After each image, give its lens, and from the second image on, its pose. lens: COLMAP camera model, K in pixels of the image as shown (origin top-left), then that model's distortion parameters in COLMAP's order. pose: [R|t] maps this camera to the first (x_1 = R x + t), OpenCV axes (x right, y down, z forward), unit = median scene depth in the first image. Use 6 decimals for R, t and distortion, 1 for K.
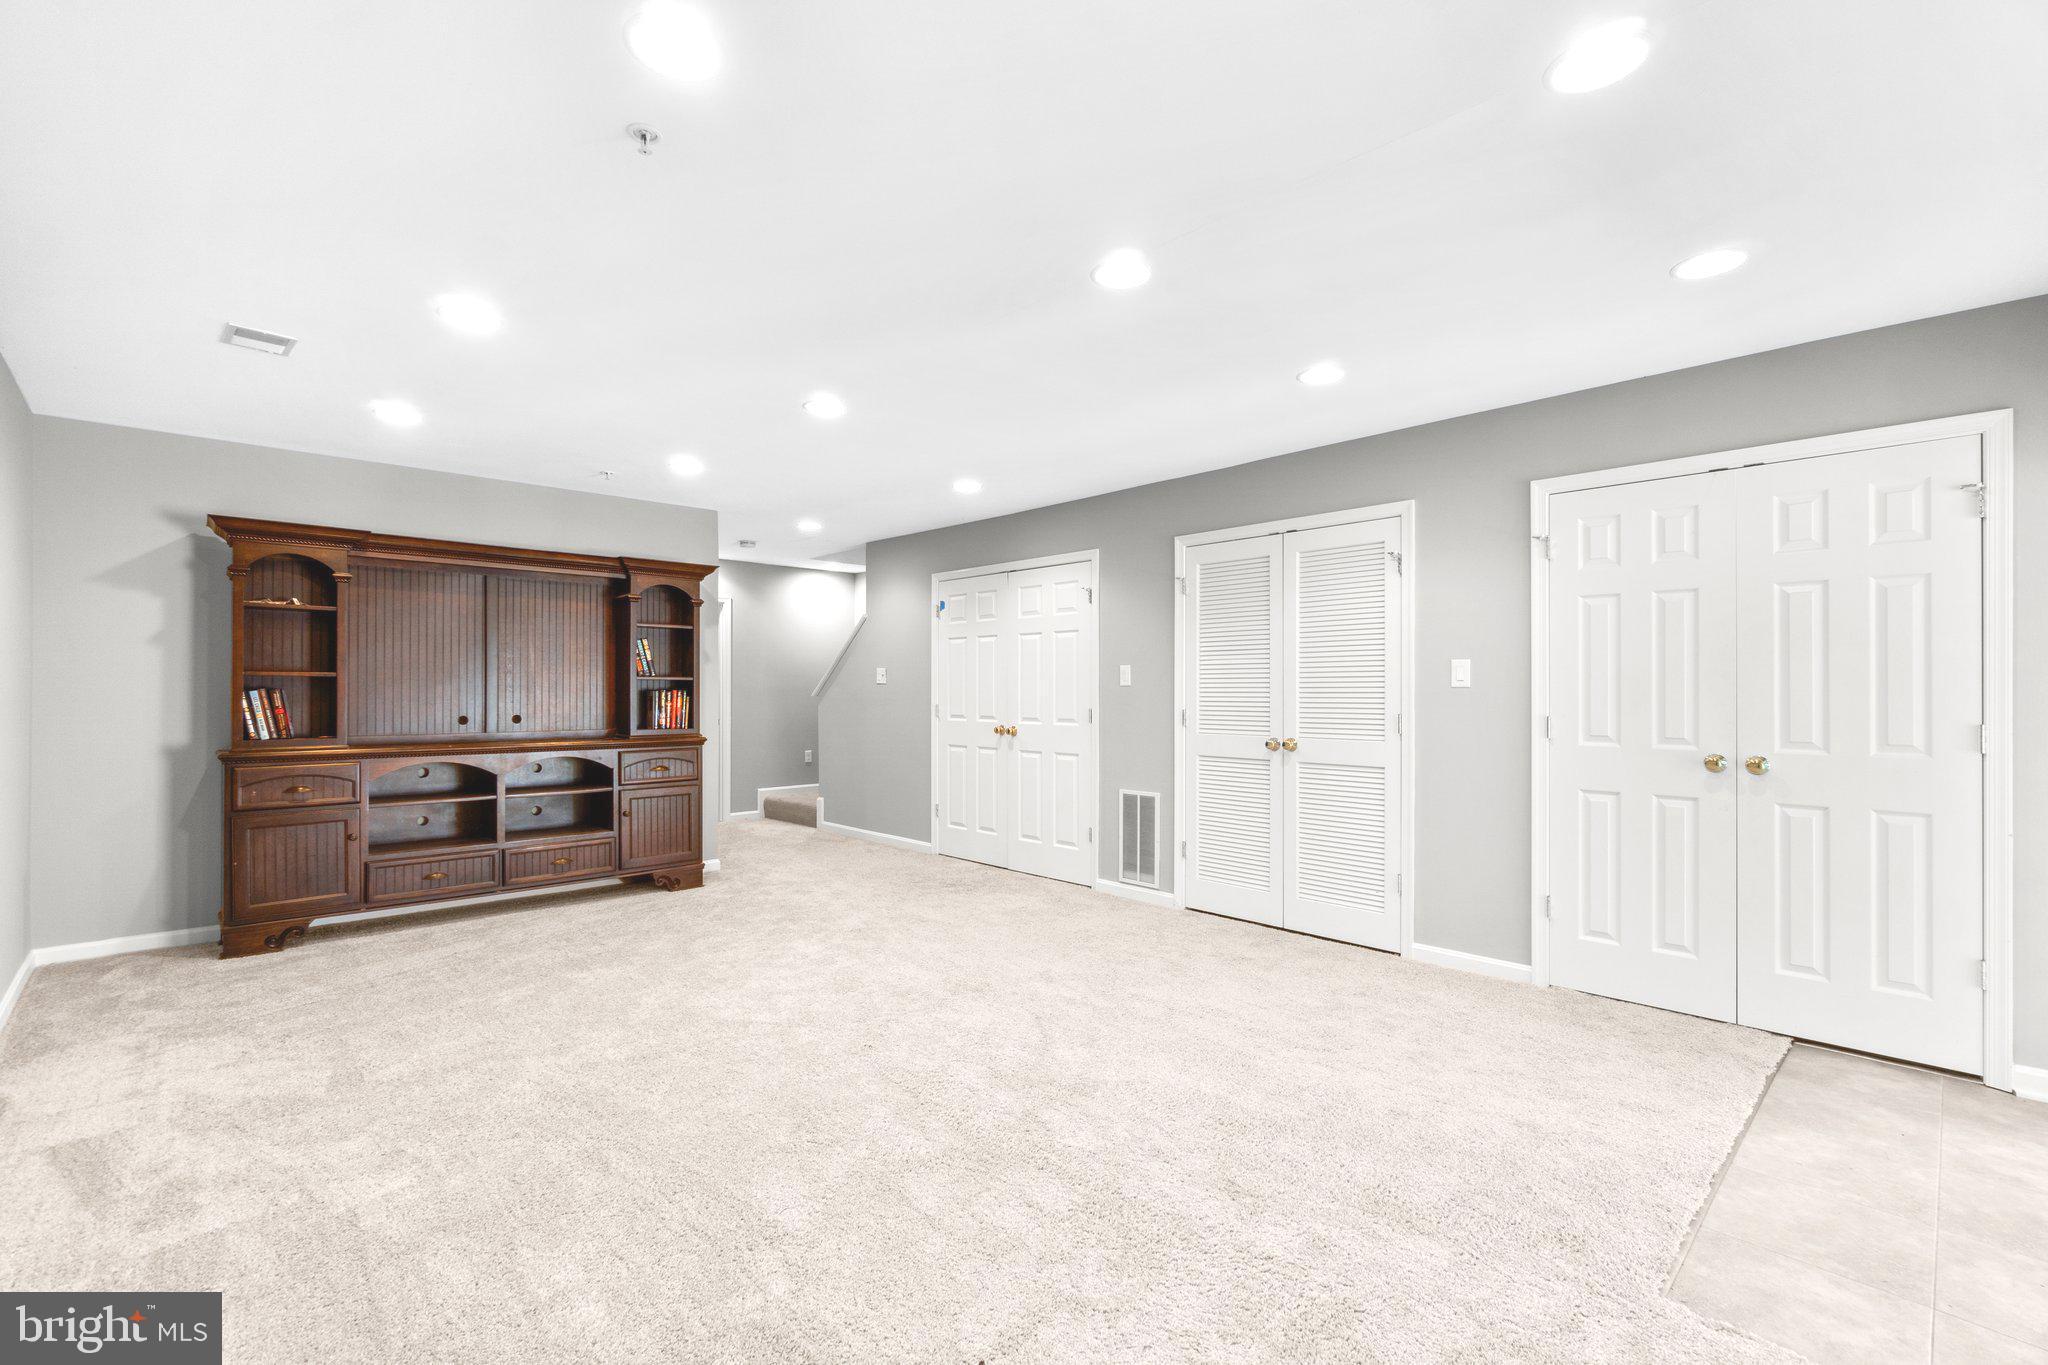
lens RADIAL K [[890.4, 0, 1015.1], [0, 890.4, 673.1], [0, 0, 1]] dist [0.000486, 0.000236]
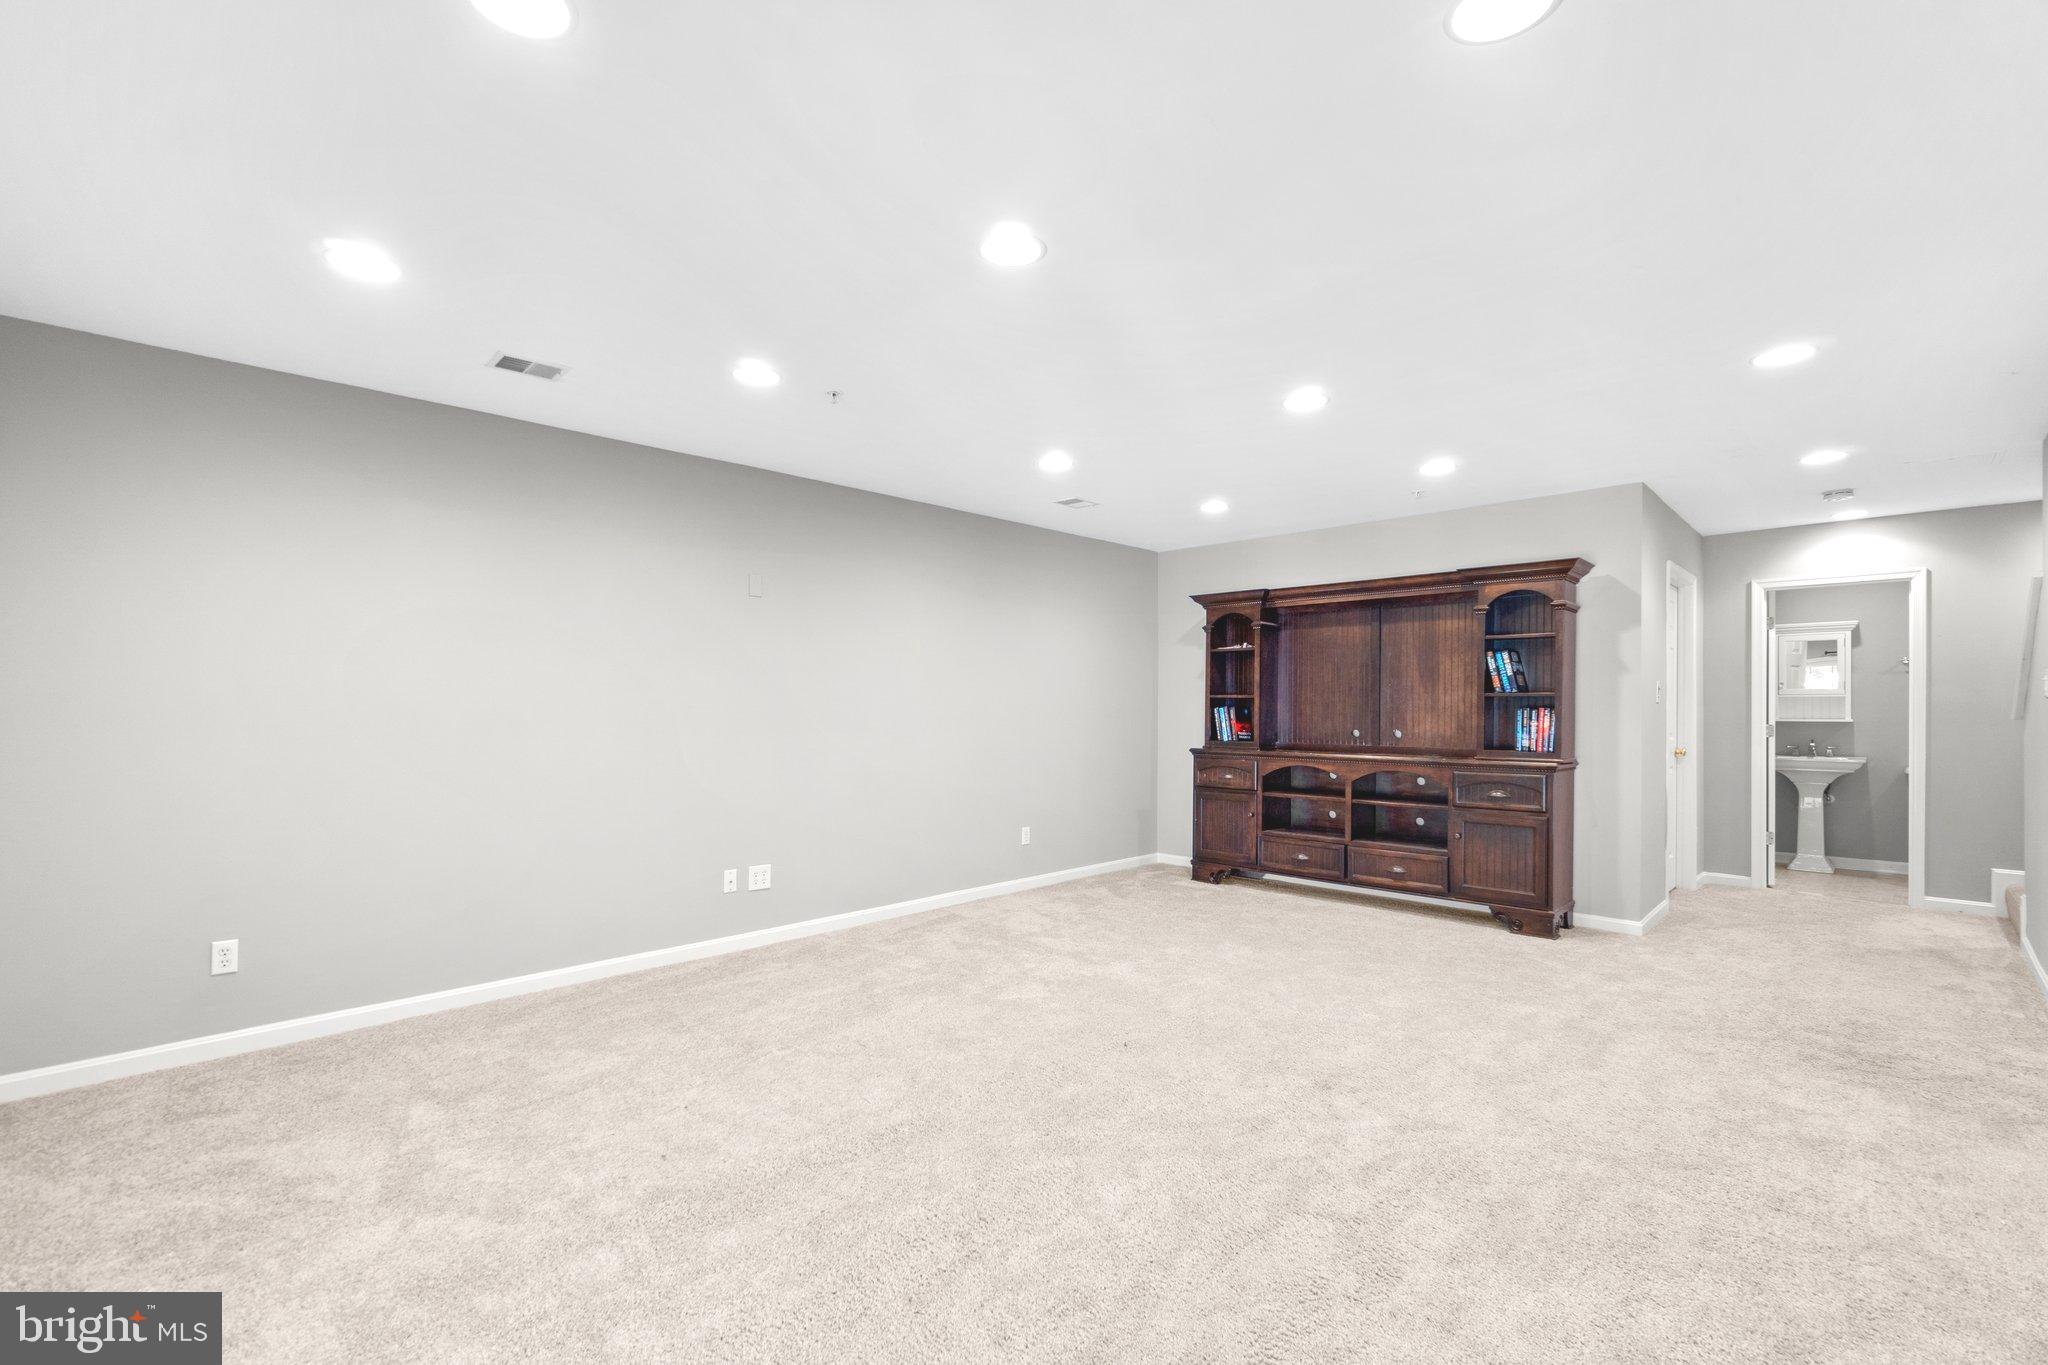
lens RADIAL K [[909.6, 0, 1013.2], [0, 909.6, 693.8], [0, 0, 1]] dist [-0.001848, 0.000333]
pose [[0.031636, -0.015460, -0.999380, 0.652511], [0.015279, 0.999771, -0.014982, 0.013737], [0.999383, -0.014795, 0.031865, 0.603170]]
